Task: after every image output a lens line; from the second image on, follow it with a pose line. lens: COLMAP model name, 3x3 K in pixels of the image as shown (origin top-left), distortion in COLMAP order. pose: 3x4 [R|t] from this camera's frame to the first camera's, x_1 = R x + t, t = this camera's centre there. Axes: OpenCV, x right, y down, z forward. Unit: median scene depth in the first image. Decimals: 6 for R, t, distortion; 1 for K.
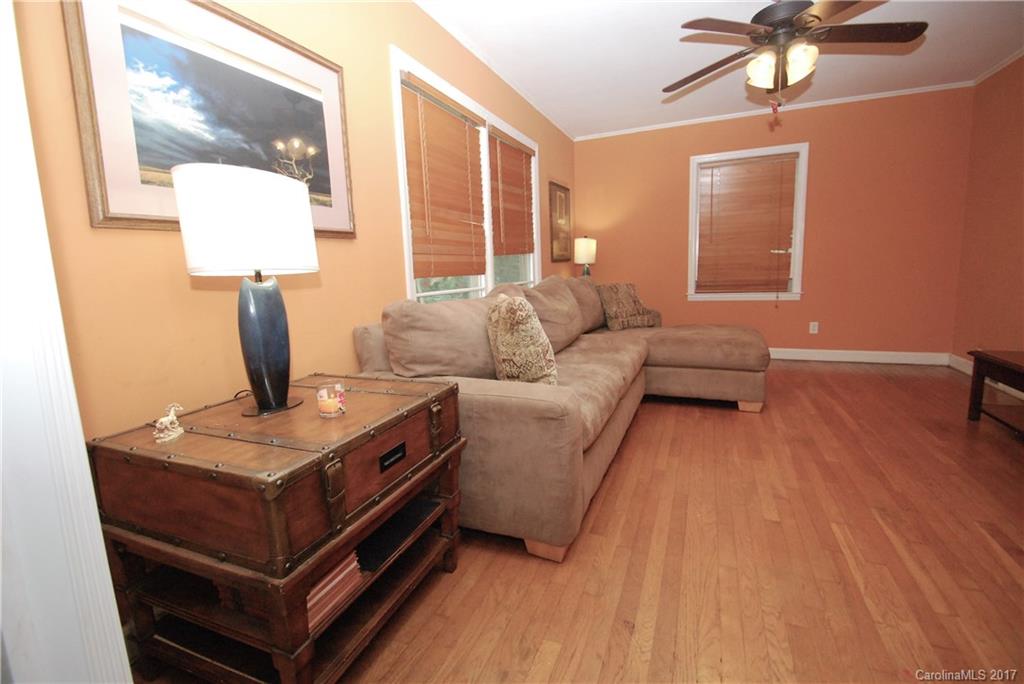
lens RADIAL K [[453.9, 0, 513.0], [0, 453.9, 344.5], [0, 0, 1]] dist [0.001751, 0.000048]
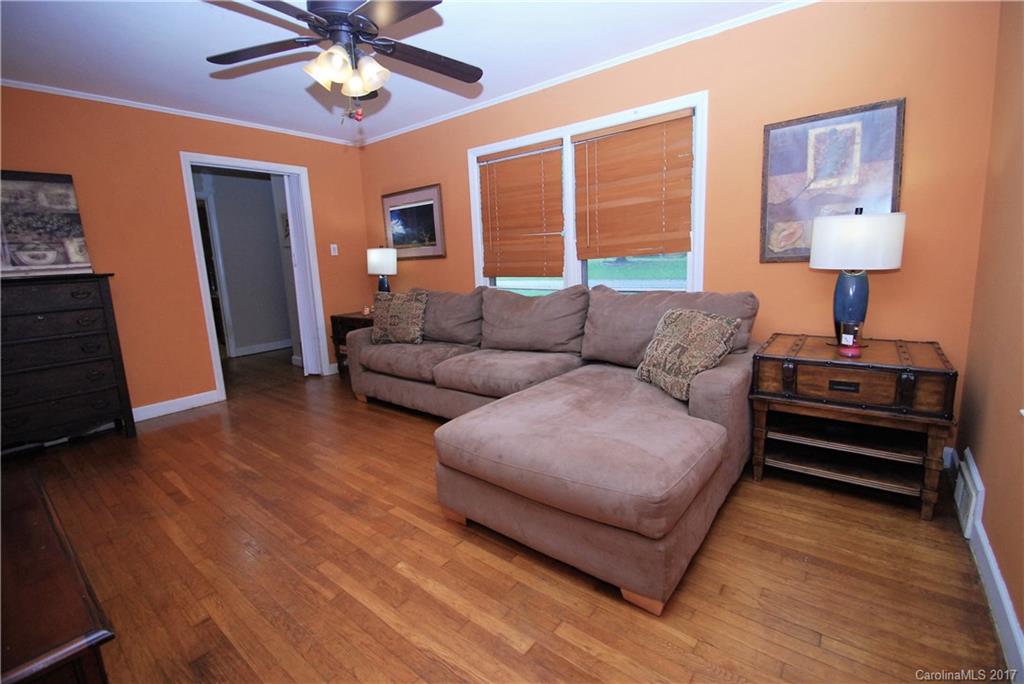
lens RADIAL K [[453.9, 0, 510.7], [0, 453.9, 336.2], [0, 0, 1]] dist [0.001751, 0.000048]
pose [[-0.276579, 0.205571, -0.938746, 1.817030], [-0.118155, 0.962166, 0.245511, -0.471389], [0.953700, 0.178821, -0.241826, 2.012446]]
